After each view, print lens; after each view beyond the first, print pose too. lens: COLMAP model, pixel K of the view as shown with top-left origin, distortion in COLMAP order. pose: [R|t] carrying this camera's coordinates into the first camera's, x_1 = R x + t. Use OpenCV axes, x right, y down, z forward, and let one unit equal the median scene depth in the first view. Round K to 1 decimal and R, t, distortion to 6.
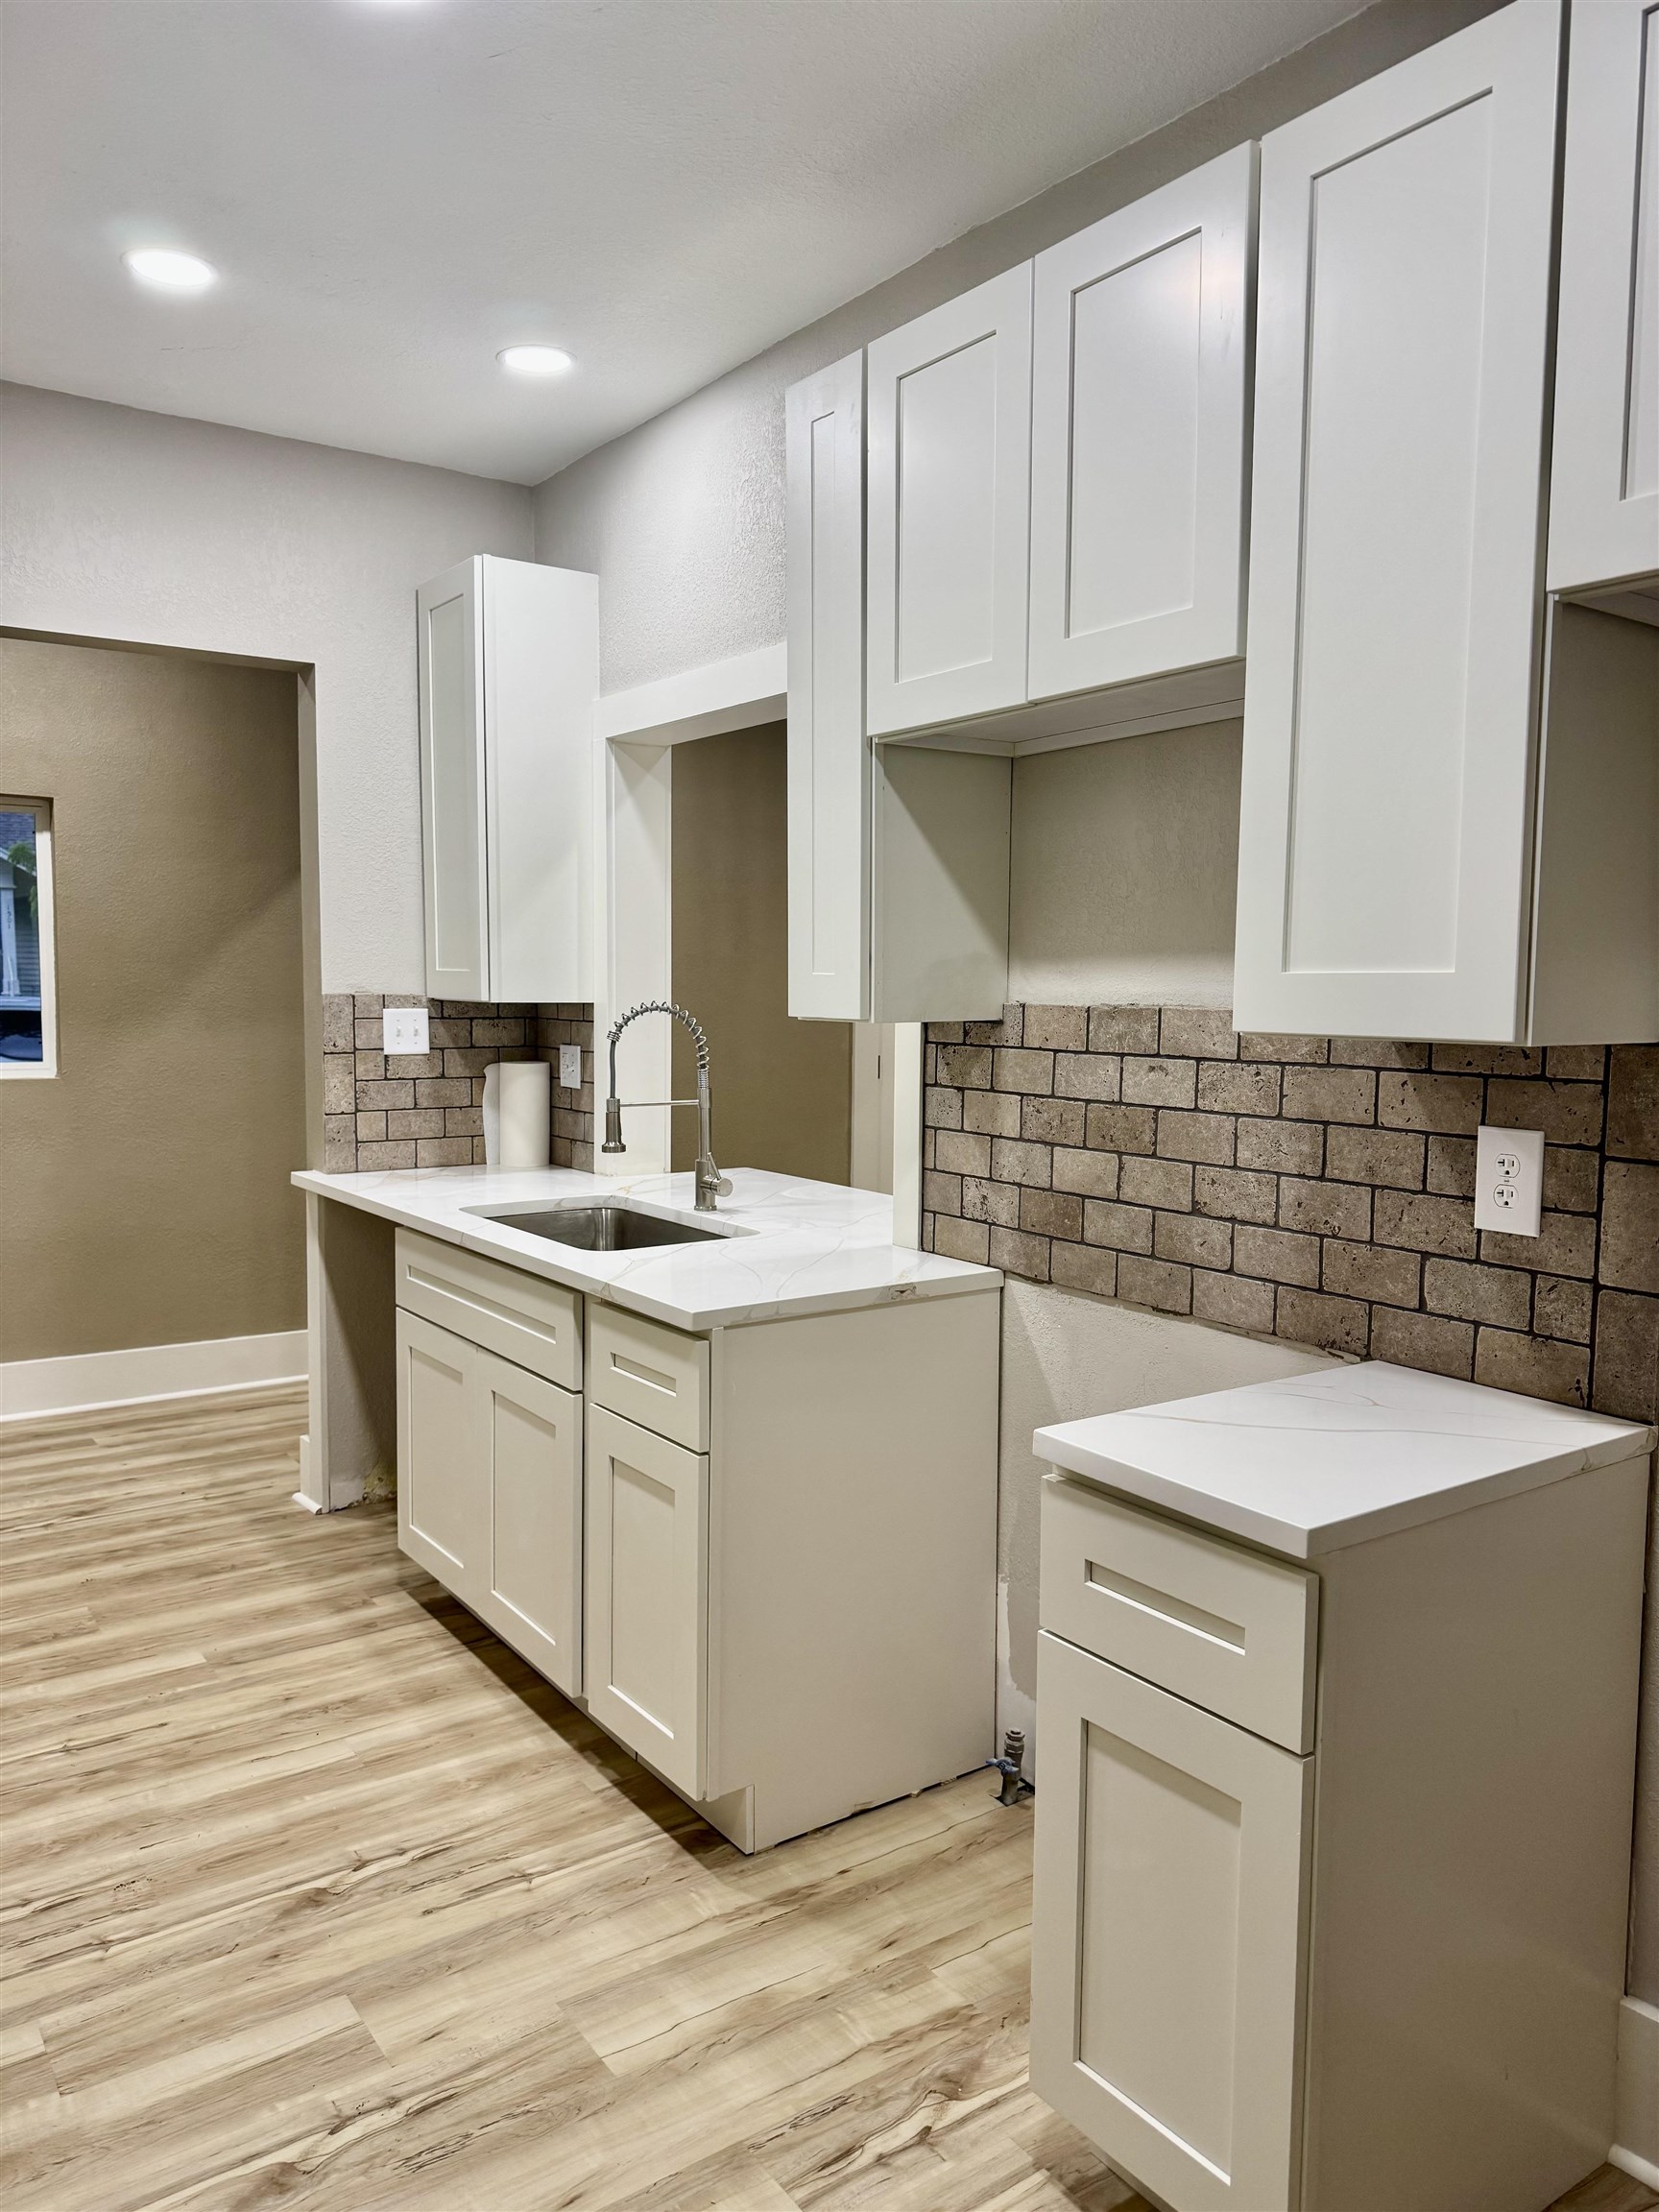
lens RADIAL K [[1573.9, 0, 821.8], [0, 1573.9, 1079.2], [0, 0, 1]] dist [0.035961, -0.040240]
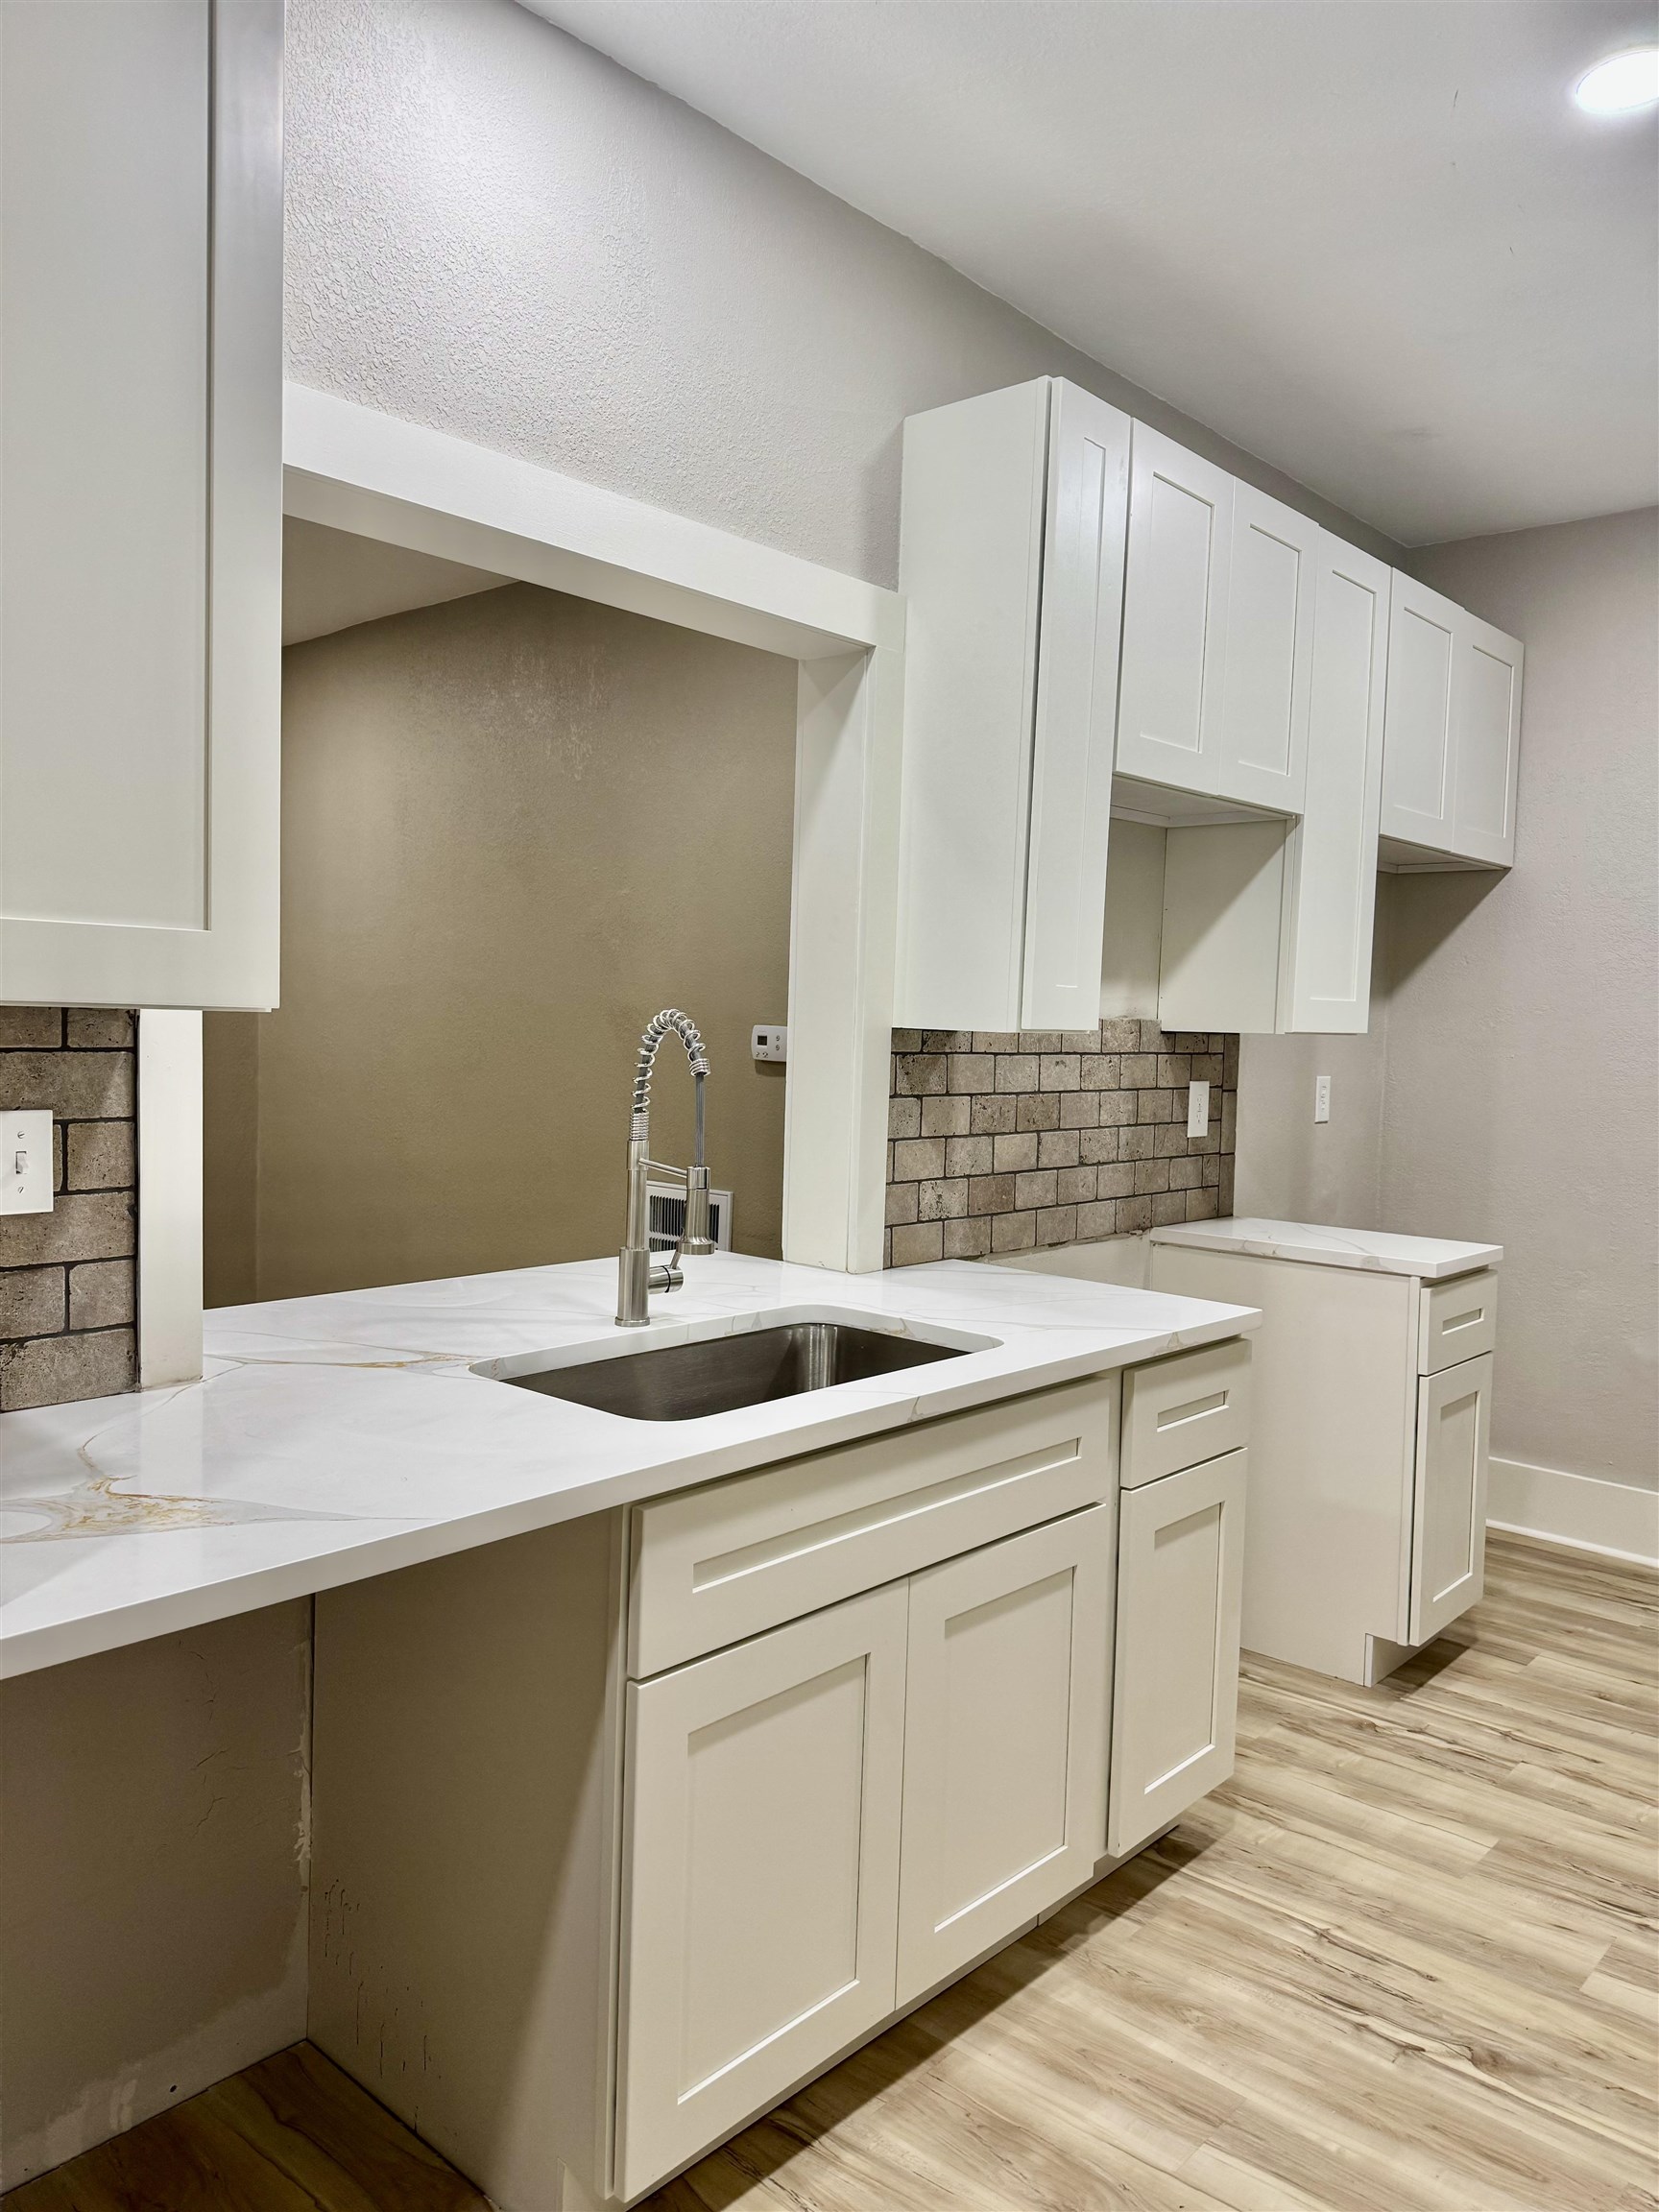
lens RADIAL K [[1573.9, 0, 821.8], [0, 1573.9, 1079.2], [0, 0, 1]] dist [0.035961, -0.040240]
pose [[-0.222080, -0.051809, 0.973651, -1.020474], [0.035782, 0.997482, 0.061239, -0.080150], [-0.974372, 0.048439, -0.219667, 1.473502]]
